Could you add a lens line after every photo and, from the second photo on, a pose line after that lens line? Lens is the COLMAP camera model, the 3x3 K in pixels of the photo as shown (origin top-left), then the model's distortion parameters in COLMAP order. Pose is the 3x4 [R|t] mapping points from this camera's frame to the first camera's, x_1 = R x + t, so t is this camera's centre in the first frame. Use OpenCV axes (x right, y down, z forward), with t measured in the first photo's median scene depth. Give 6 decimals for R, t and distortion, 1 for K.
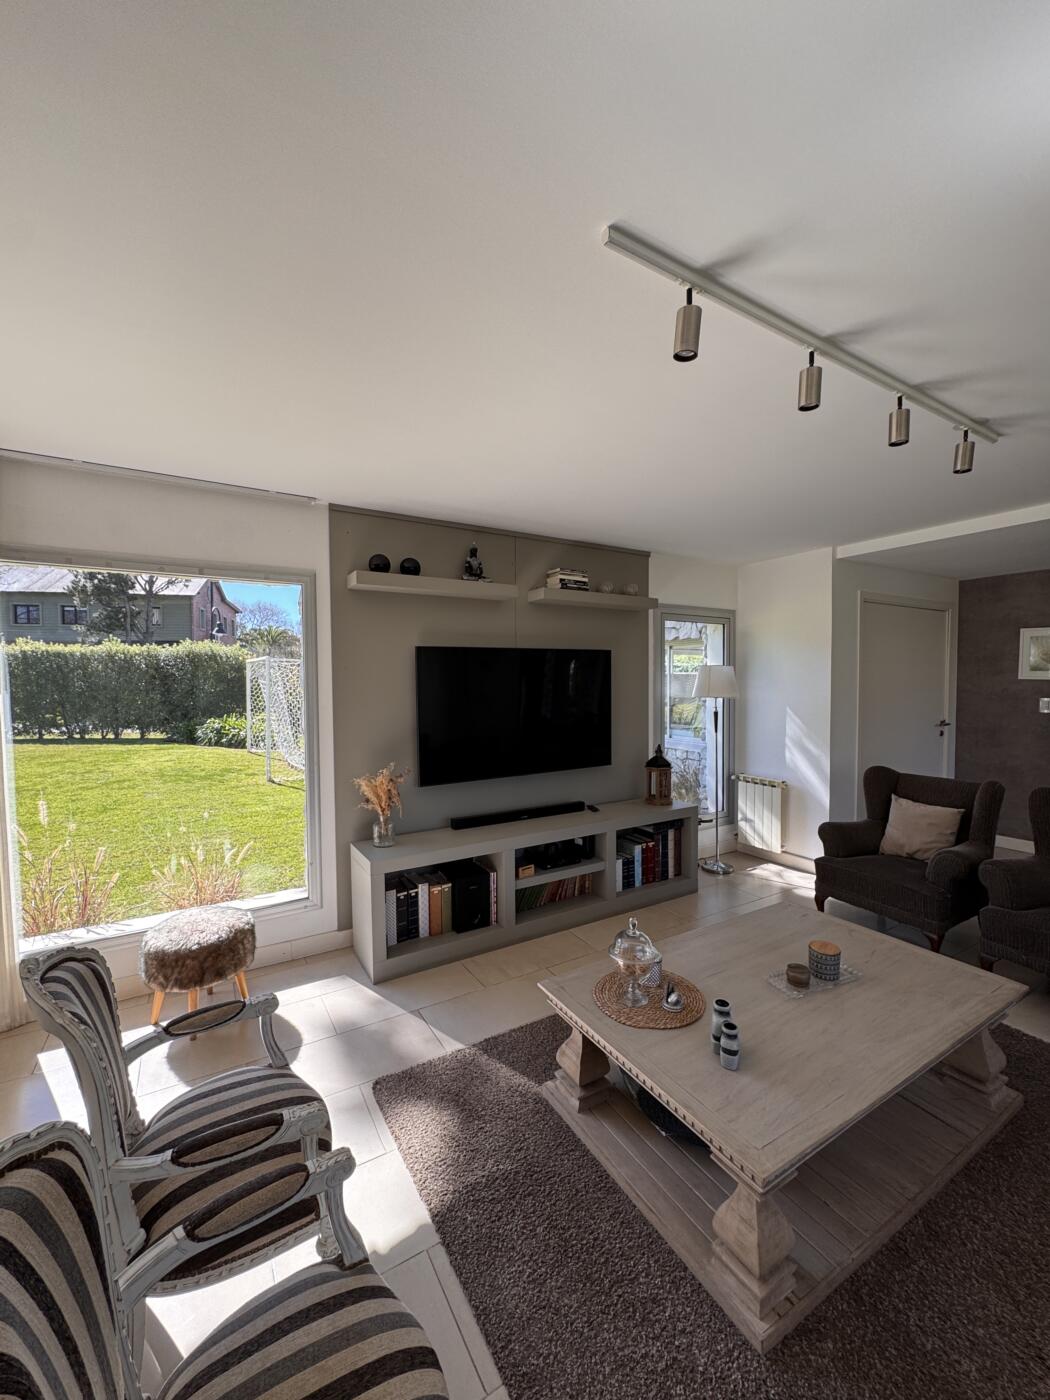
lens RADIAL K [[558.5, 0, 529.3], [0, 558.5, 708.2], [0, 0, 1]] dist [-0.003917, 0.001197]
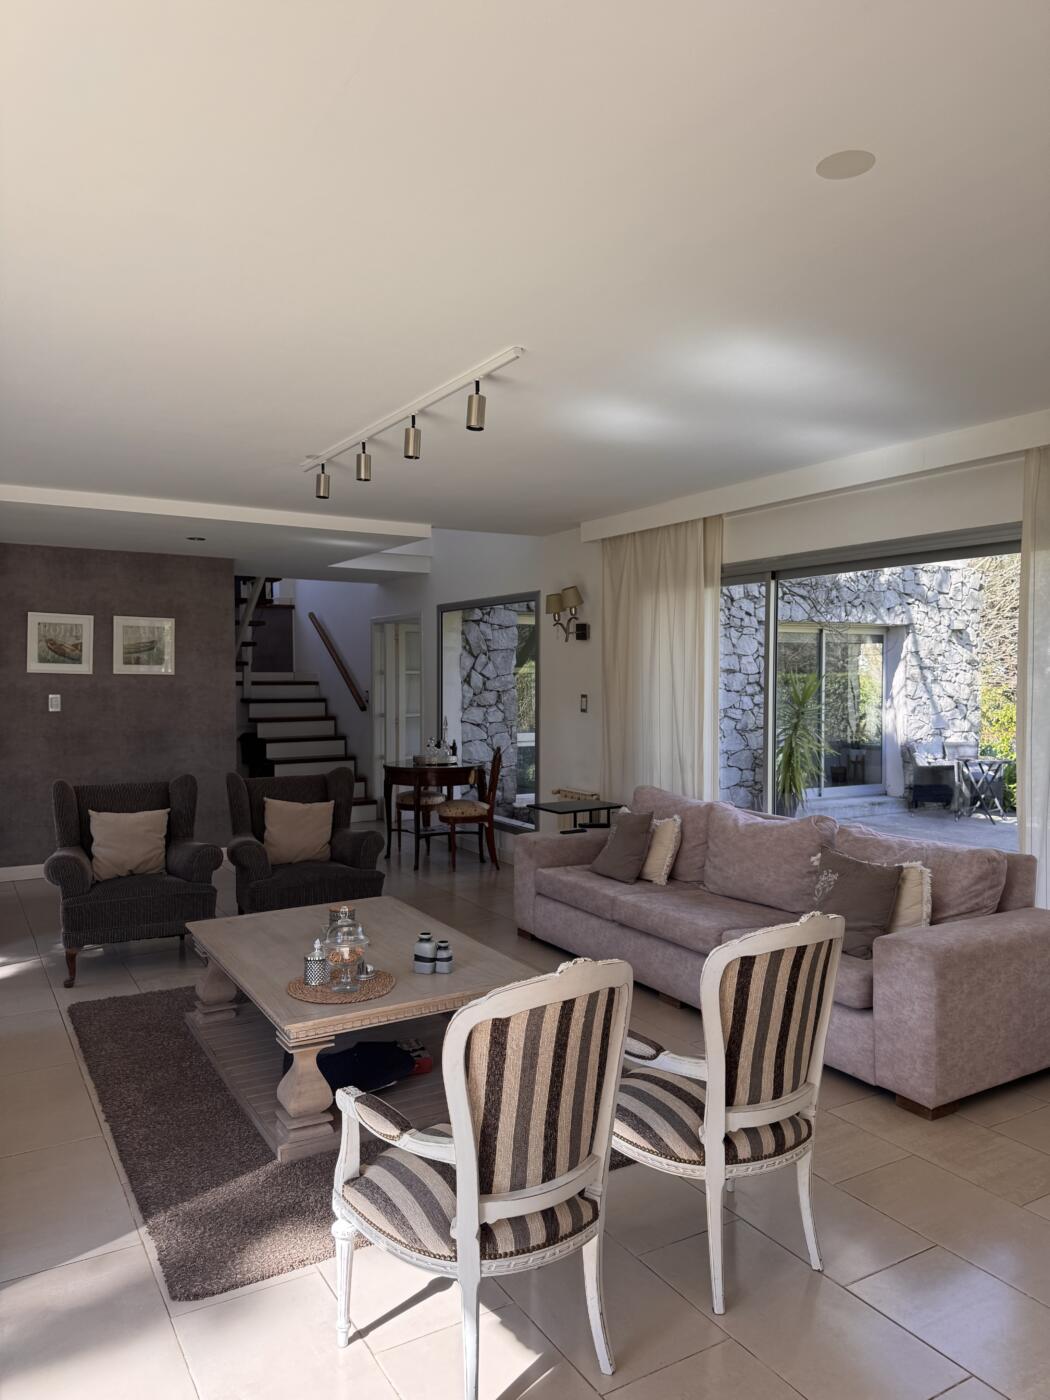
lens RADIAL K [[987.7, 0, 526.4], [0, 987.7, 700.3], [0, 0, 1]] dist [0.062748, -0.000941]
pose [[0.003794, -0.013591, 0.999900, -0.848604], [0.049601, 0.998679, 0.013387, 0.007325], [-0.998762, 0.049546, 0.004463, 0.360678]]
